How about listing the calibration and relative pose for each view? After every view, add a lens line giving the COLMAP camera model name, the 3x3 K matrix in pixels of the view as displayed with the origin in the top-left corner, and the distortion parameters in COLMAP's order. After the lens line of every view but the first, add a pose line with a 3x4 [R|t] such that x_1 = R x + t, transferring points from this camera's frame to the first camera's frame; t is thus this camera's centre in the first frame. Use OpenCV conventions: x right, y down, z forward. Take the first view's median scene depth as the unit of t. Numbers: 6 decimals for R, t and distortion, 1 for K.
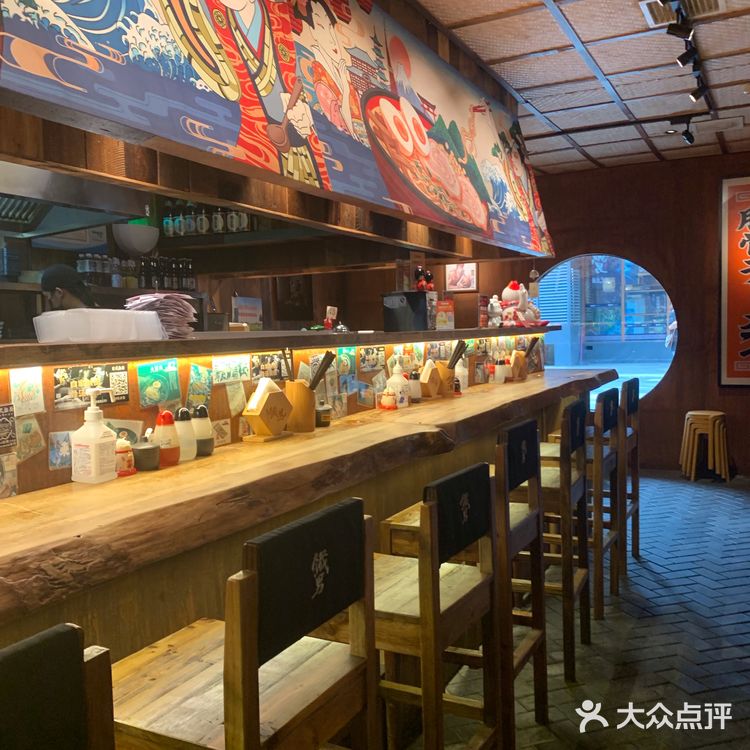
lens RADIAL K [[786.8, 0, 374.3], [0, 786.8, 374.6], [0, 0, 1]] dist [0.041683, 0.000000]
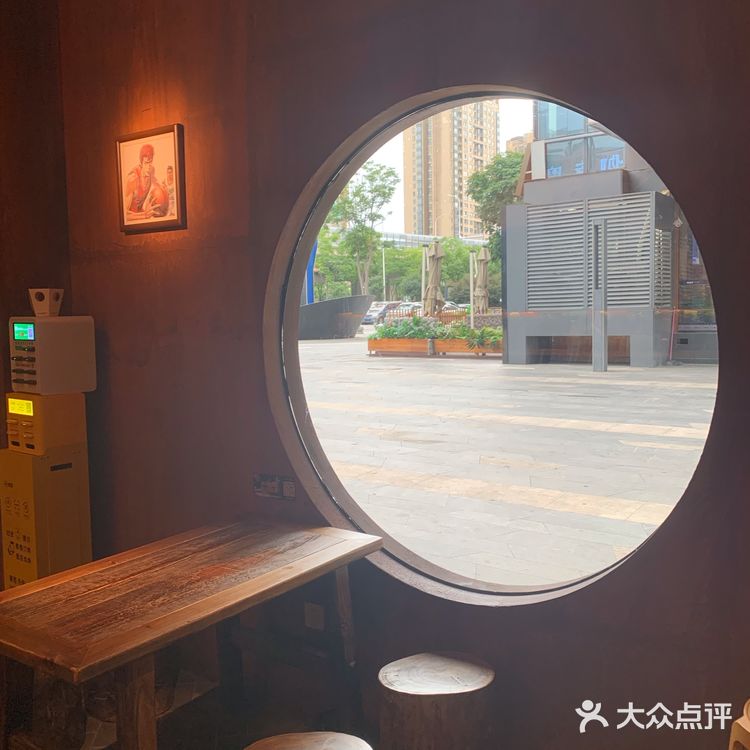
lens RADIAL K [[786.8, 0, 375.4], [0, 786.8, 374.6], [0, 0, 1]] dist [0.041683, 0.000000]
pose [[0.987928, 0.026979, -0.152549, 0.276842], [-0.022814, 0.999319, 0.028993, -0.047375], [0.153227, -0.025163, 0.987871, 0.636601]]
